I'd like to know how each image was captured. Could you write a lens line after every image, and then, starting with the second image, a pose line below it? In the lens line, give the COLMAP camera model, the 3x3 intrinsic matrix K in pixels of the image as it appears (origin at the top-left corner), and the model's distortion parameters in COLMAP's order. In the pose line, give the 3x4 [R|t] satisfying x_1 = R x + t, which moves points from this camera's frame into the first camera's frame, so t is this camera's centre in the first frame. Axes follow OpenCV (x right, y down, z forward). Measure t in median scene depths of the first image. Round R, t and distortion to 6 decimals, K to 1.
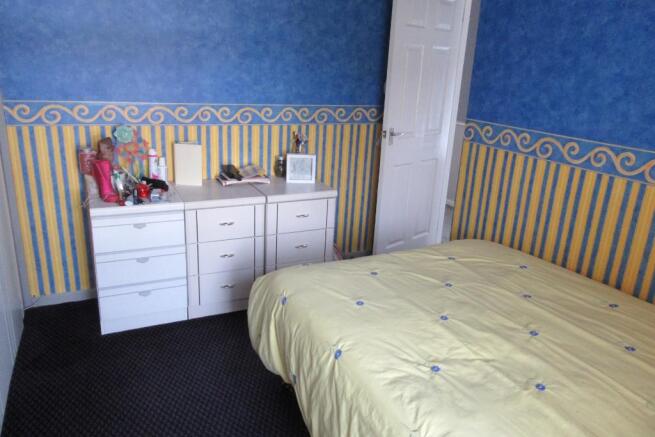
lens RADIAL K [[485.6, 0, 327.5], [0, 485.6, 218.5], [0, 0, 1]] dist [-0.003252, 0.001590]
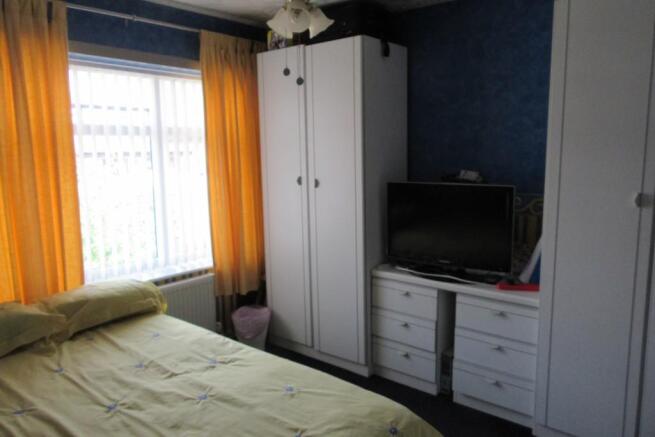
lens RADIAL K [[485.6, 0, 327.5], [0, 485.6, 218.5], [0, 0, 1]] dist [-0.003252, 0.001590]
pose [[-0.913686, 0.043004, -0.404140, 0.429422], [-0.134016, 0.906891, 0.399486, -0.612673], [0.383690, 0.419166, -0.822850, 1.940031]]
